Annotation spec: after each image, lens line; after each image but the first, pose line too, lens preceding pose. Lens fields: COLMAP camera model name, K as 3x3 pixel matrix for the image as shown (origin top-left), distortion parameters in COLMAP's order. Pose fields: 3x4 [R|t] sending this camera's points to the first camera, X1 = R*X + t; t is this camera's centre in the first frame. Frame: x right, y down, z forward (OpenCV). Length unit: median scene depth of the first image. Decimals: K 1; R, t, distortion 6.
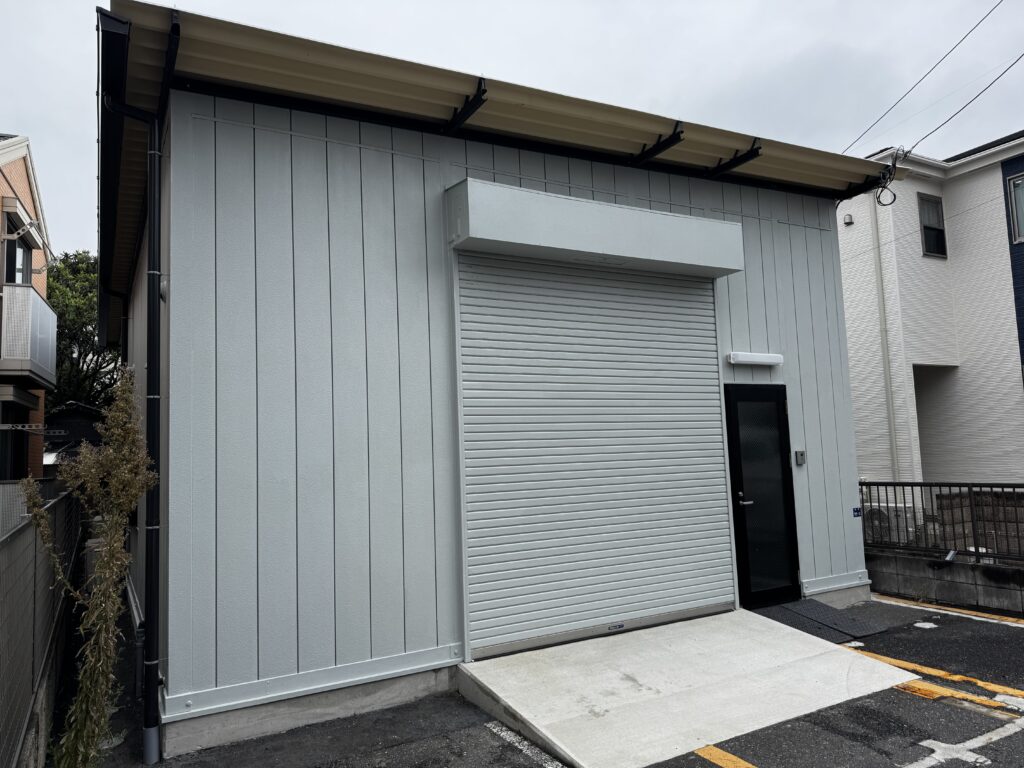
lens RADIAL K [[733.1, 0, 514.0], [0, 733.1, 388.1], [0, 0, 1]] dist [0.004520, 0.000143]
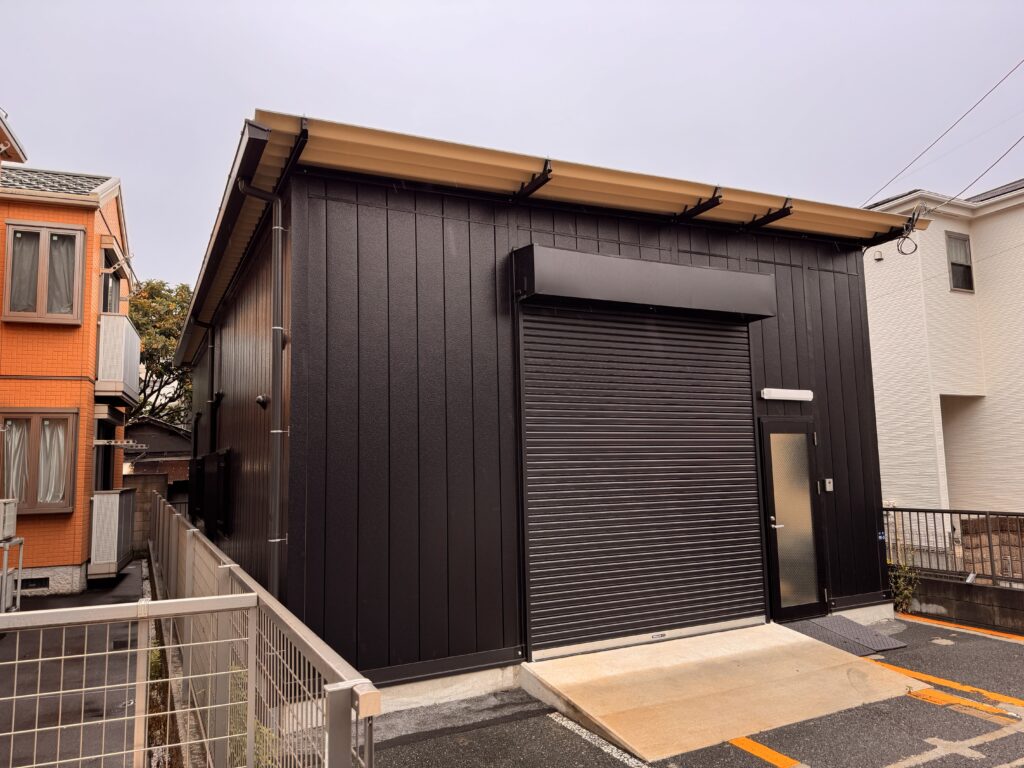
lens RADIAL K [[736.5, 0, 512.0], [0, 736.5, 384.0], [0, 0, 1]] dist [0.003753, -0.001463]
pose [[0.998916, 0.010411, -0.045380, -0.037500], [-0.011279, 0.999757, -0.018914, -0.035699], [0.045172, 0.019405, 0.998791, -0.143376]]
